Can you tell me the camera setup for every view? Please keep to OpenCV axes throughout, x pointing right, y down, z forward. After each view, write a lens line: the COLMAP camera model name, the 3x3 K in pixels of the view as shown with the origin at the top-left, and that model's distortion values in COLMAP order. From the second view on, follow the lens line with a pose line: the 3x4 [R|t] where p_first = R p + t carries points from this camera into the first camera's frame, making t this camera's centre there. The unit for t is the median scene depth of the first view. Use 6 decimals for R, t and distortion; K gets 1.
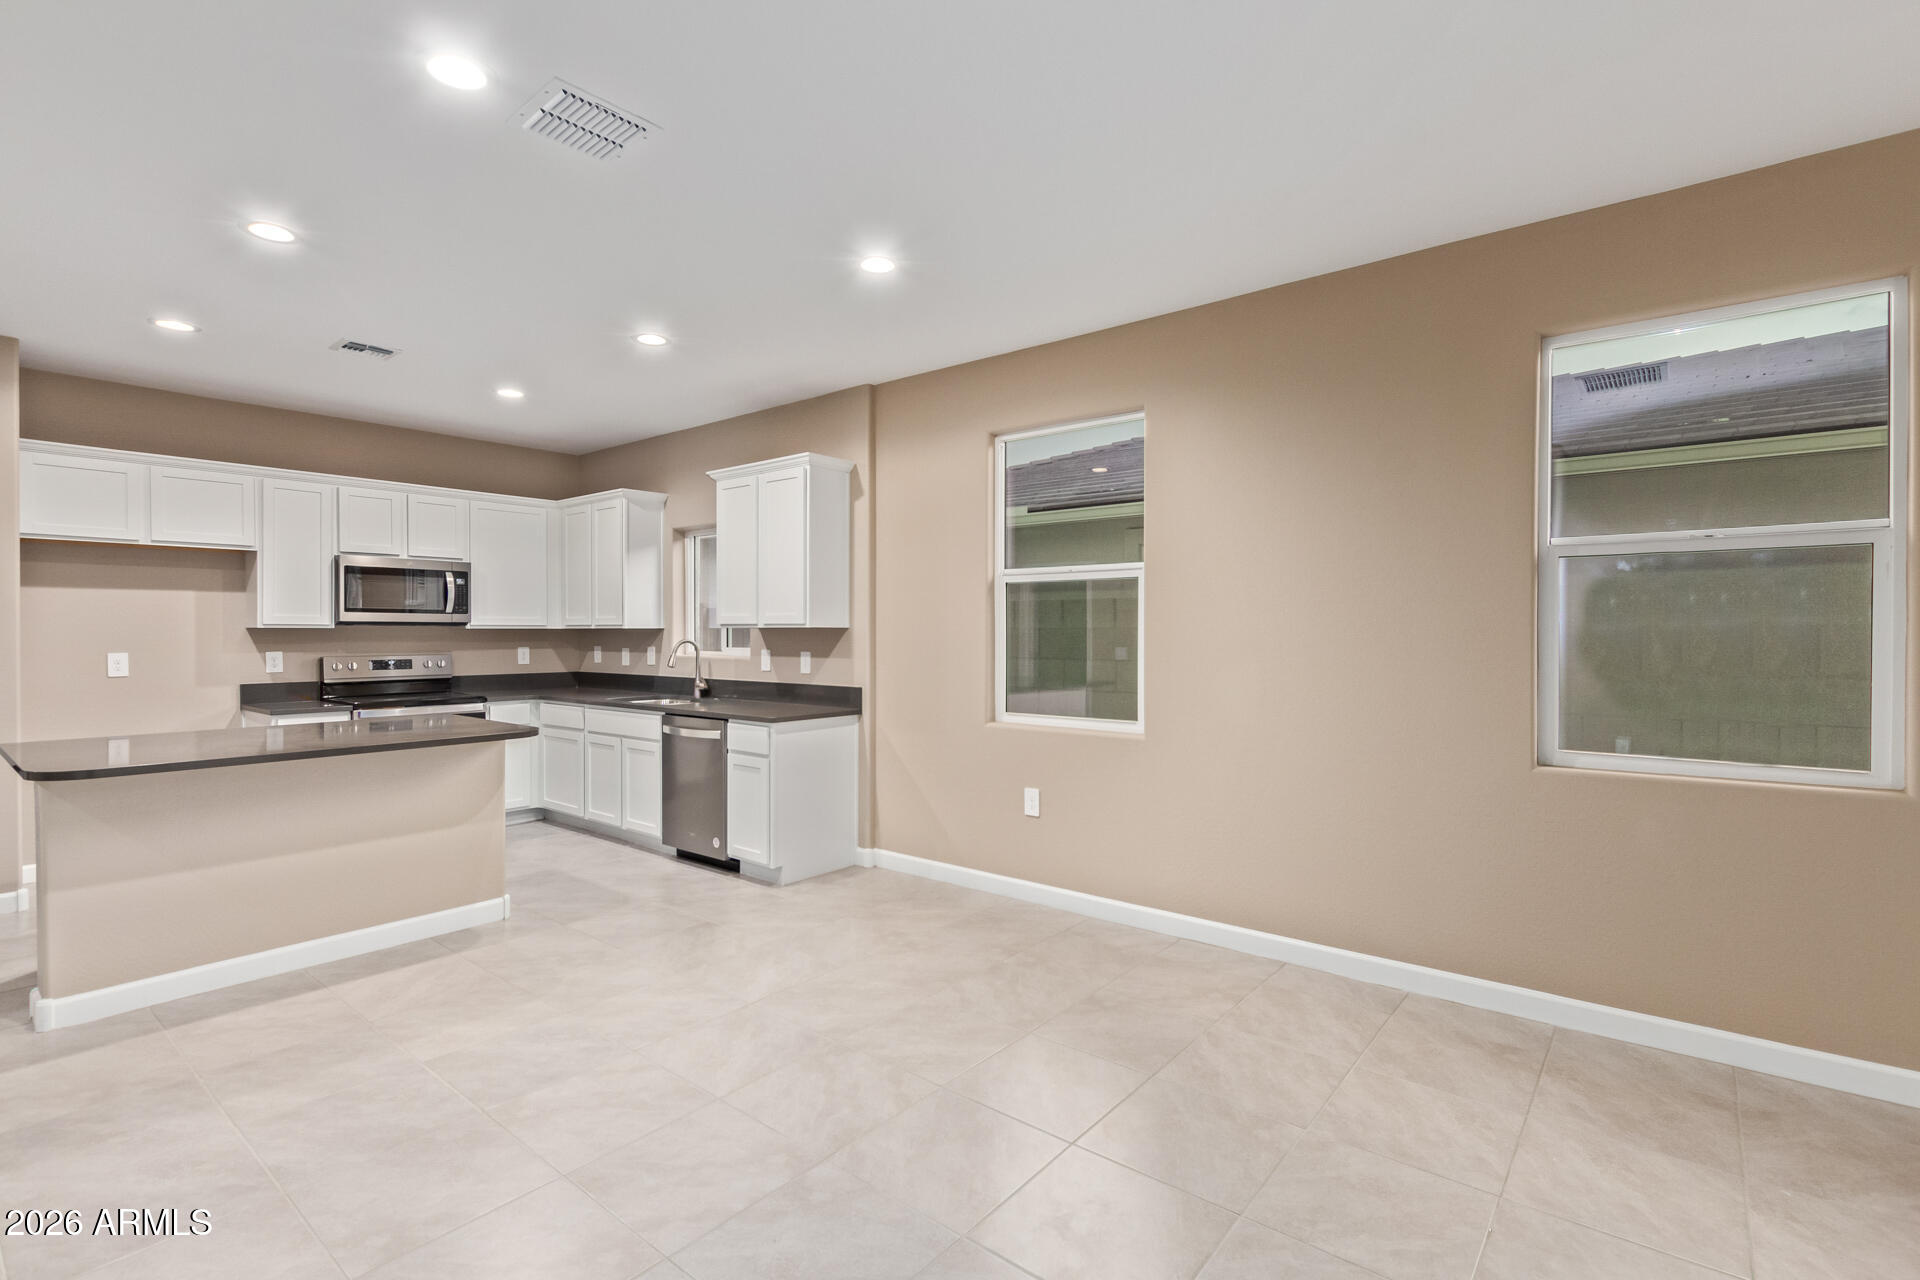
lens RADIAL K [[881.5, 0, 966.0], [0, 881.5, 640.3], [0, 0, 1]] dist [0.007303, -0.003331]
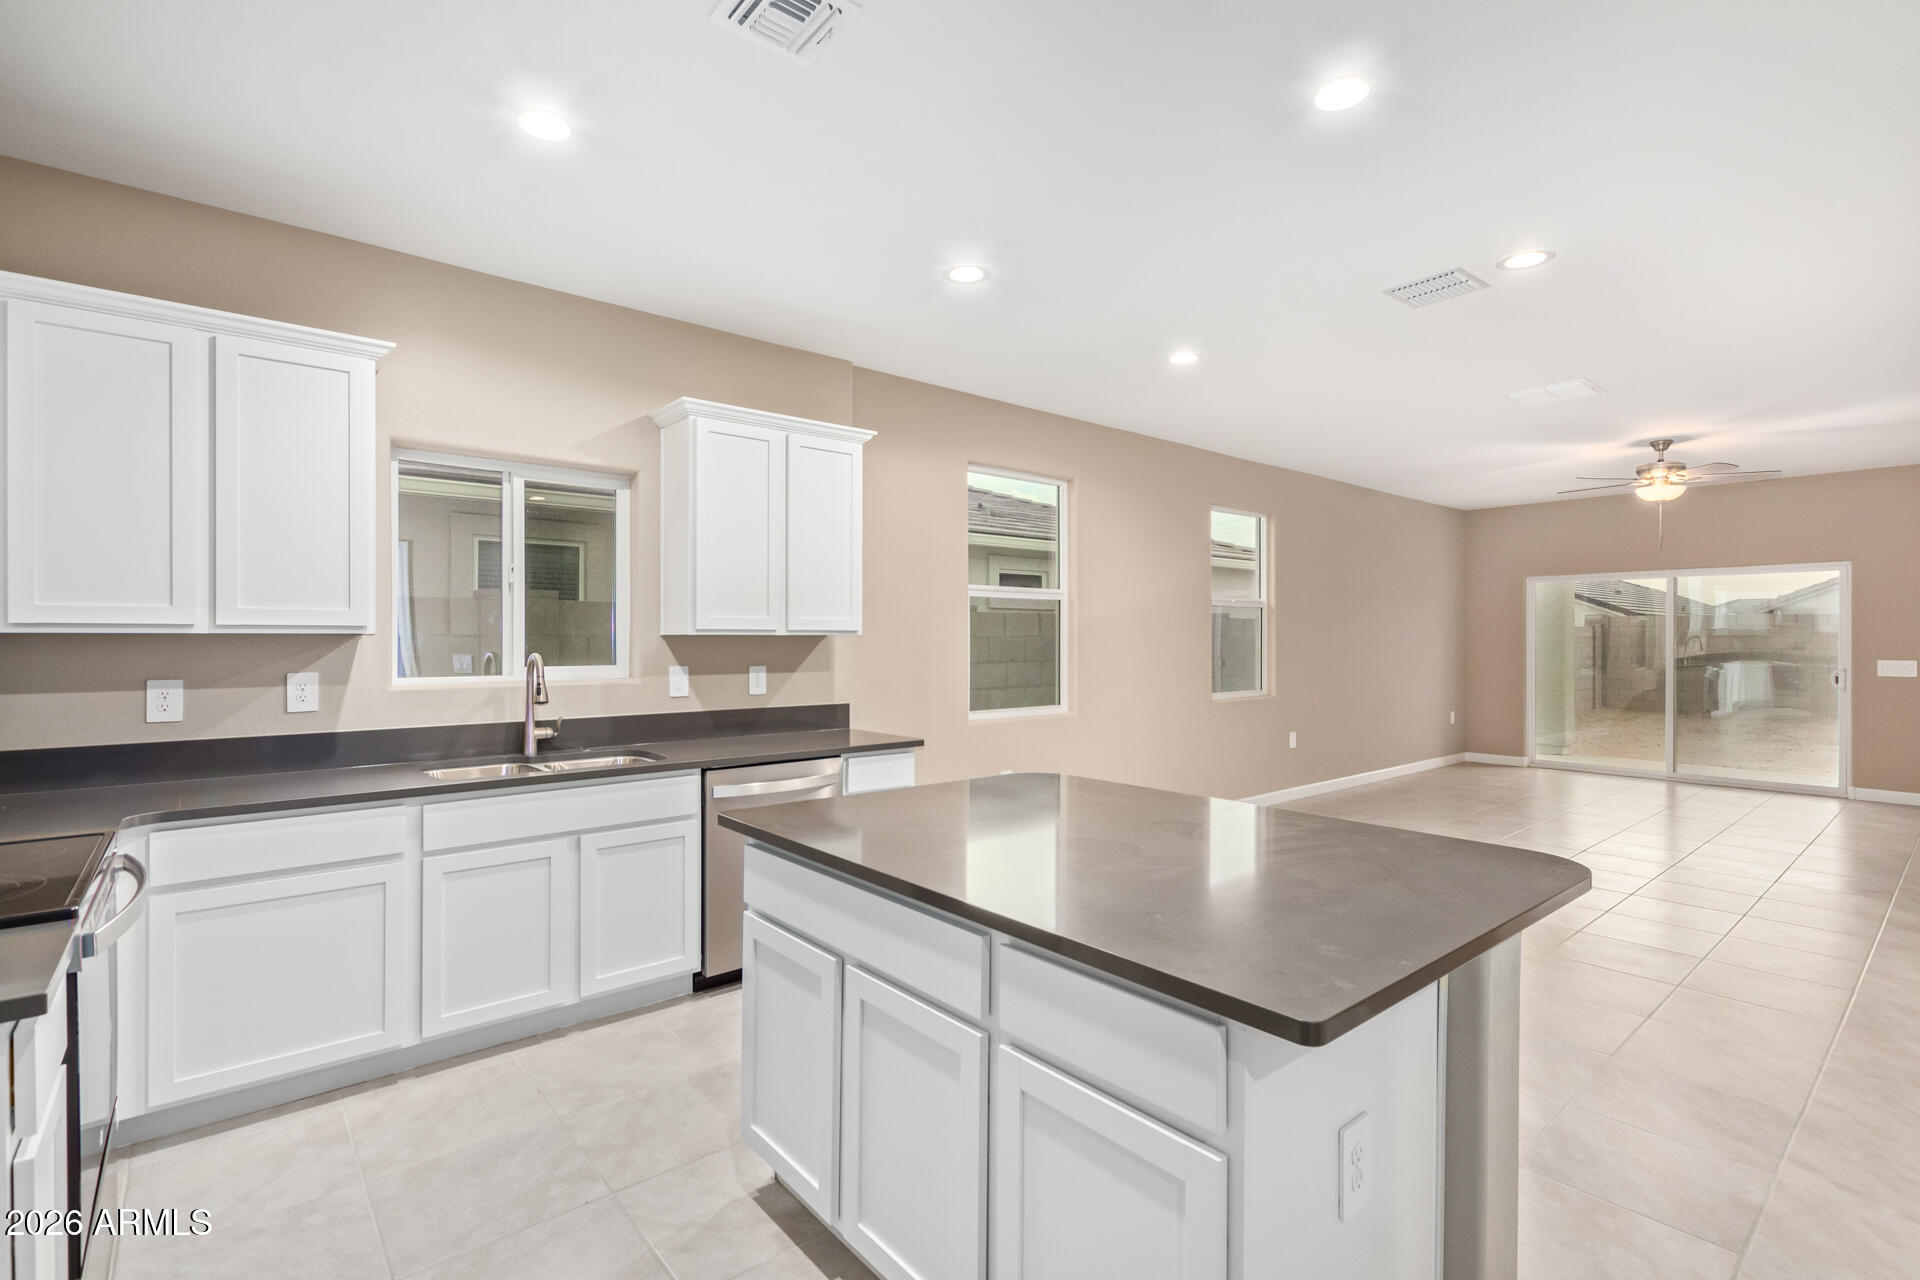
lens RADIAL K [[881.5, 0, 962.2], [0, 881.5, 637.1], [0, 0, 1]] dist [0.007303, -0.003331]
pose [[0.185949, 0.001301, 0.982559, -0.960214], [0.010377, 0.999941, -0.003287, -0.008466], [-0.982505, 0.010807, 0.185925, 0.723597]]
